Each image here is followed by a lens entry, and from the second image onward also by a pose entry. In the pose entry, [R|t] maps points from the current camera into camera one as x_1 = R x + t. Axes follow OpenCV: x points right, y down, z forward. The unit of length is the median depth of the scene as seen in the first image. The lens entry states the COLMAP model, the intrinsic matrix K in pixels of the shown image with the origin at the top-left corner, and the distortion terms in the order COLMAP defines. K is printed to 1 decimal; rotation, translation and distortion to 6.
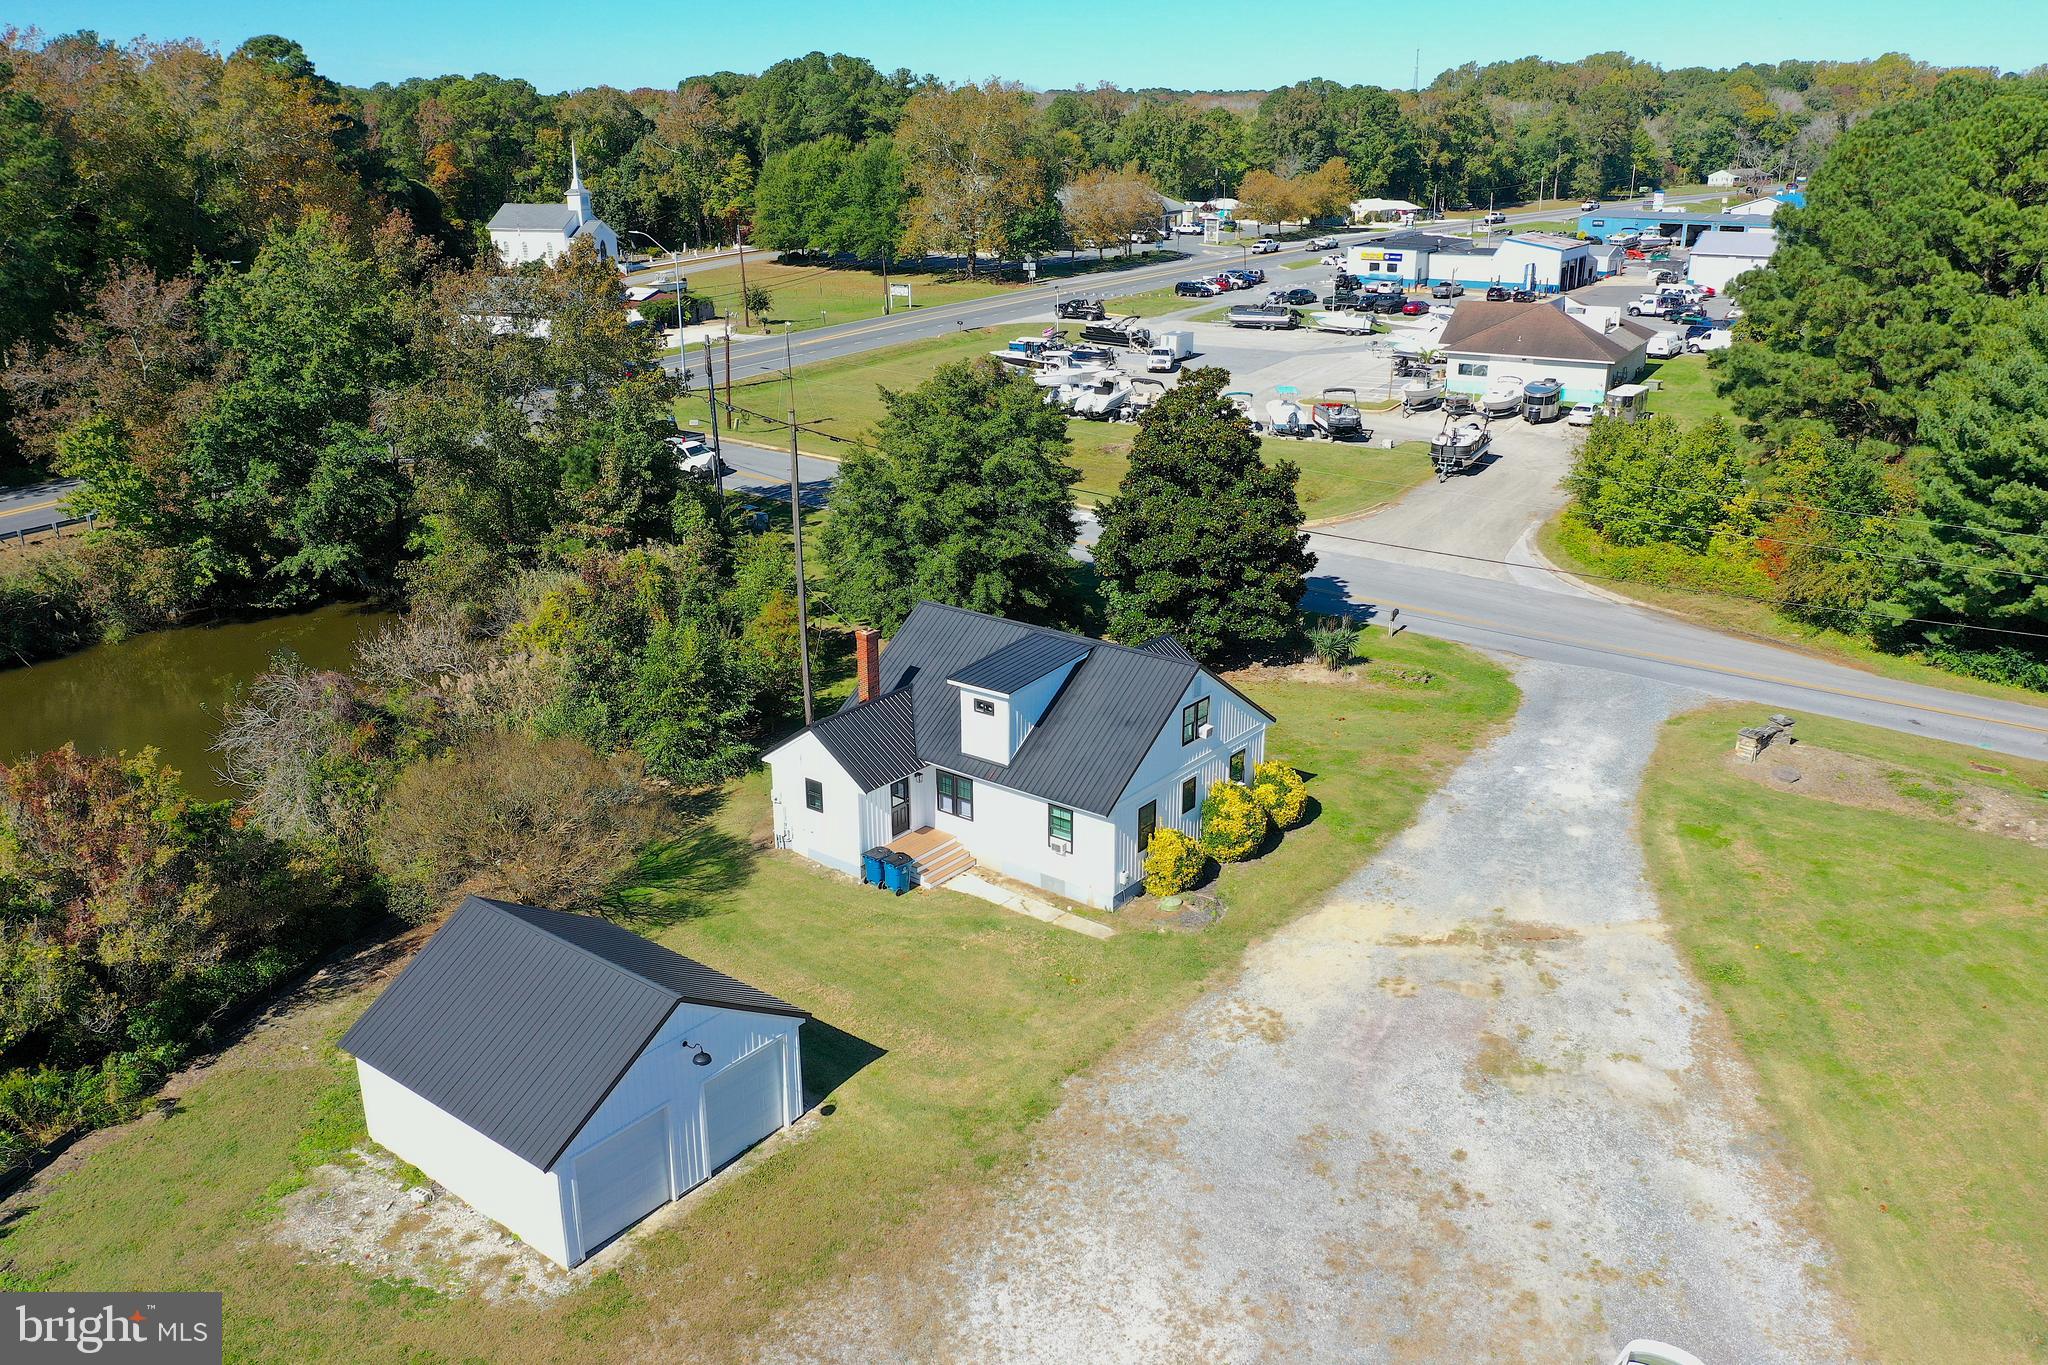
lens RADIAL K [[1617.7, 0, 1028.2], [0, 1617.7, 680.5], [0, 0, 1]] dist [0.004358, -0.005127]
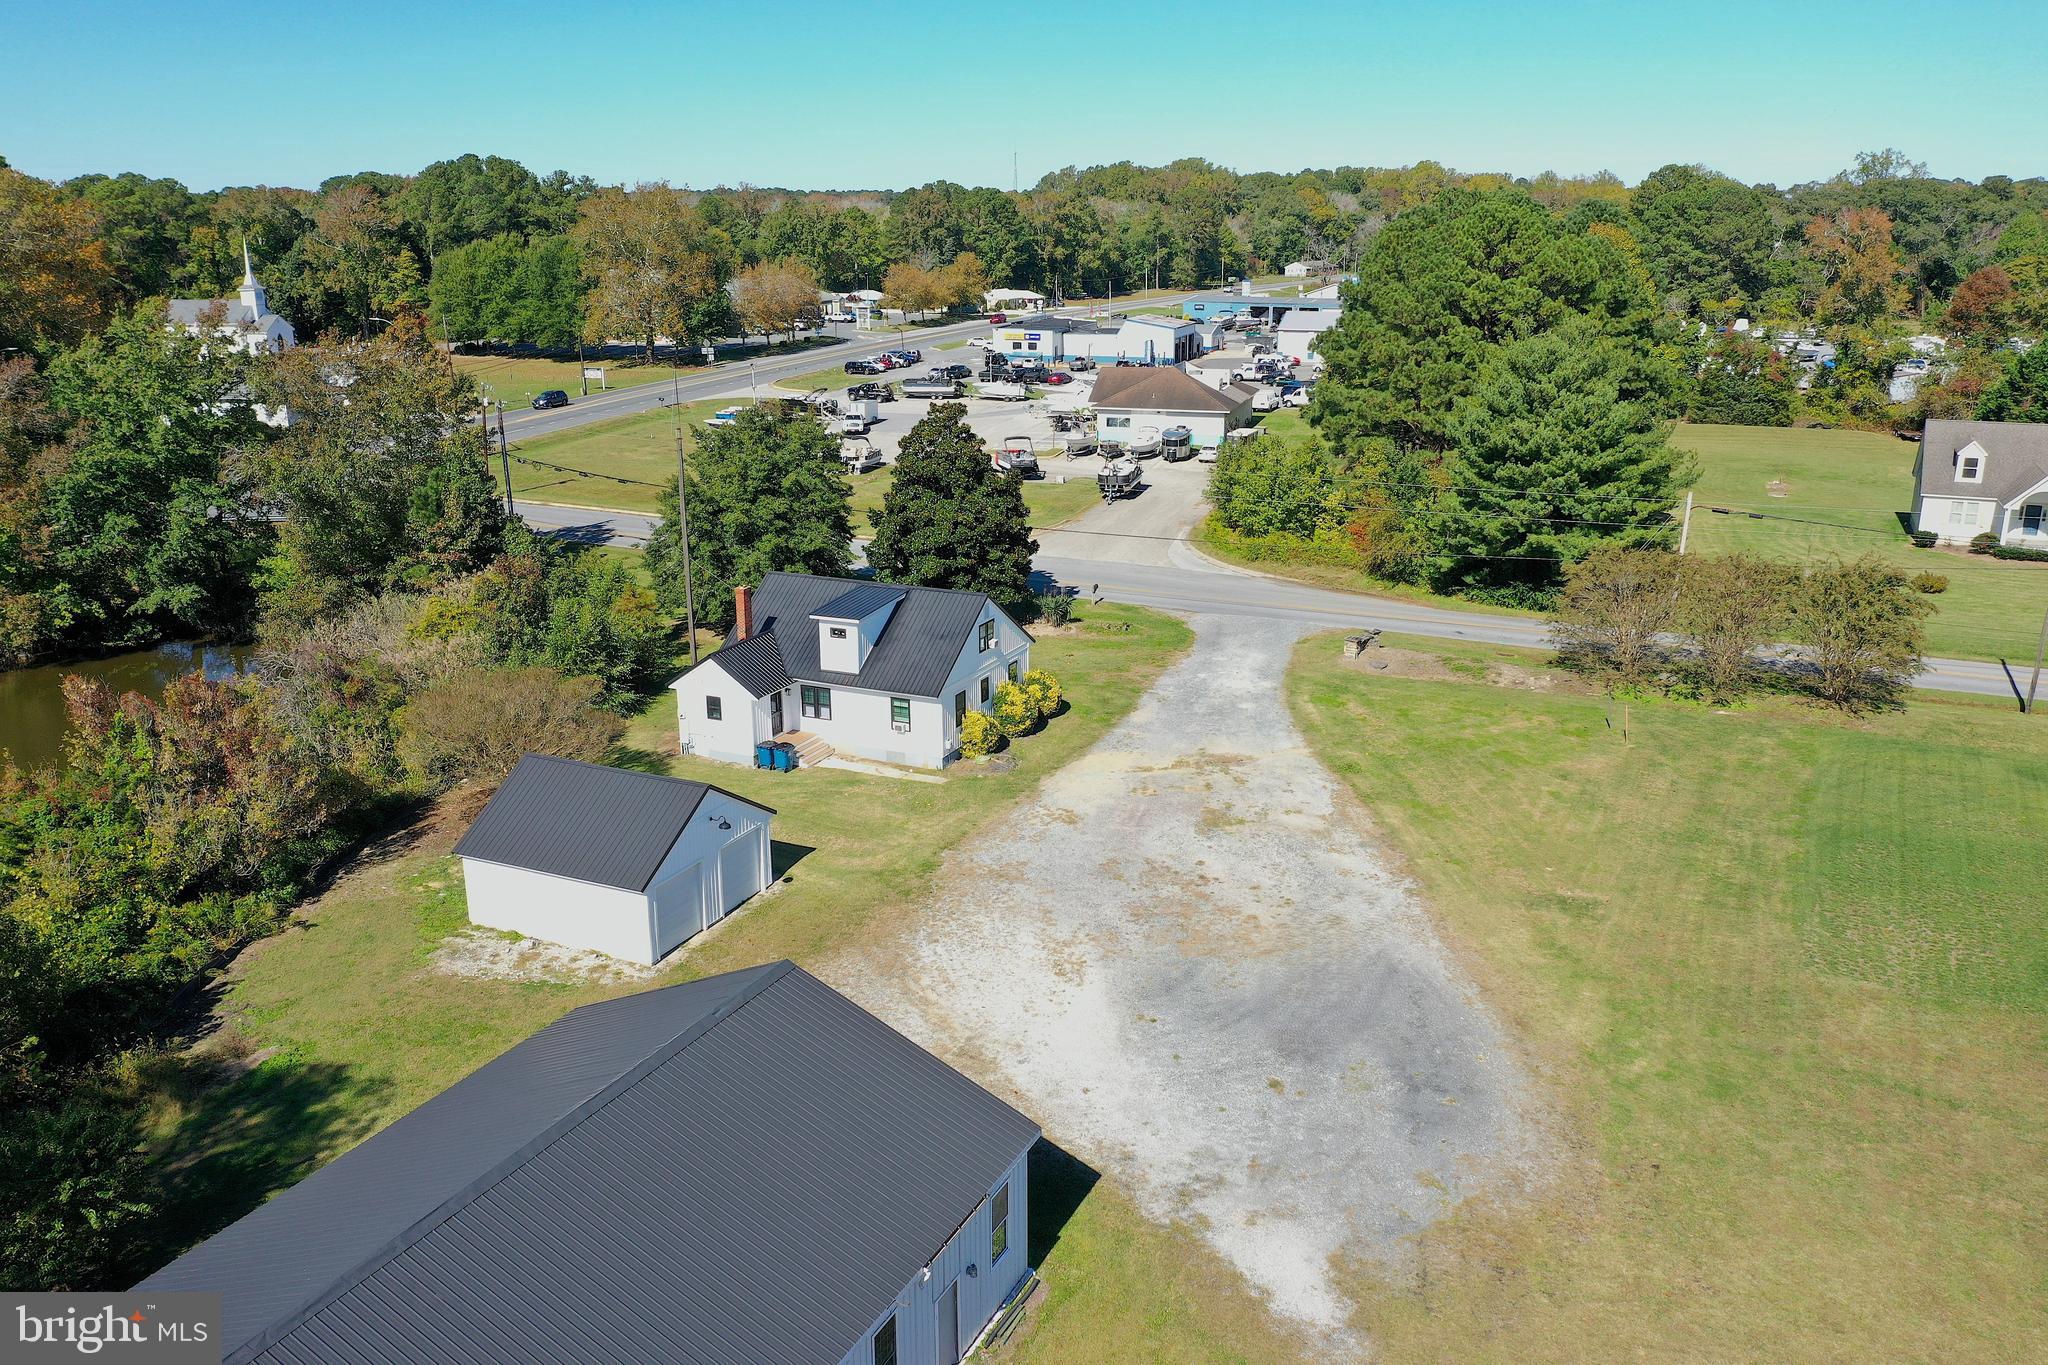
lens RADIAL K [[1617.7, 0, 1028.2], [0, 1617.7, 680.5], [0, 0, 1]] dist [0.004358, -0.005127]
pose [[0.973689, -0.062981, 0.219003, -0.156862], [0.074995, 0.996077, -0.046975, 0.120323], [-0.215186, 0.062163, 0.974593, -0.347842]]
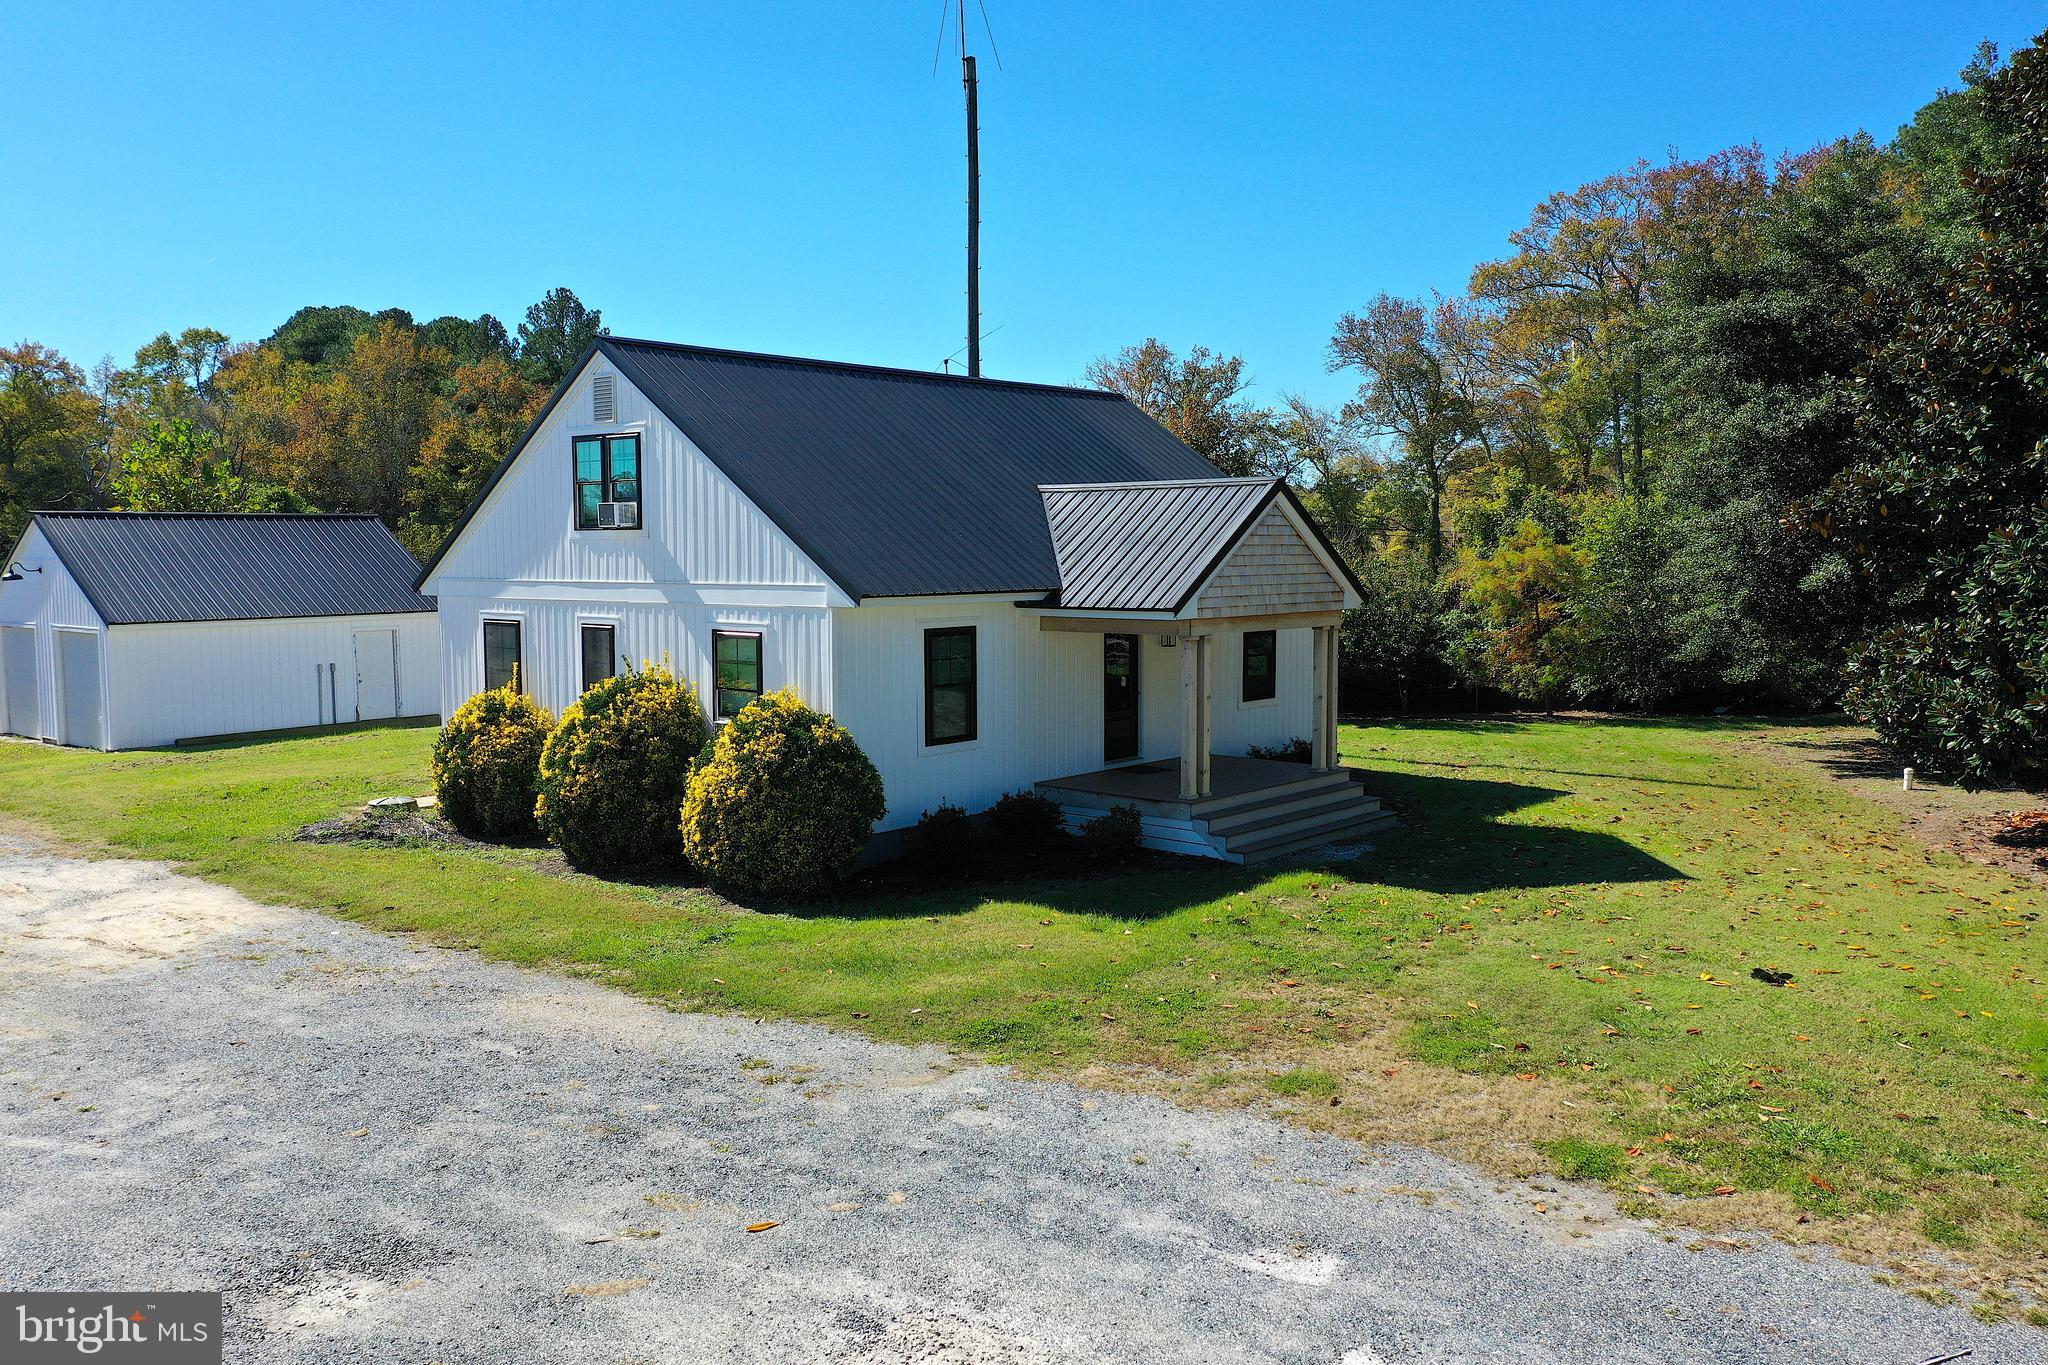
lens RADIAL K [[1617.7, 0, 1028.2], [0, 1617.7, 680.5], [0, 0, 1]] dist [0.004358, -0.005127]
pose [[-0.042514, 0.086905, -0.995309, 0.476579], [-0.328535, 0.939593, 0.096074, -0.002840], [0.943534, 0.331078, -0.011395, 1.017370]]
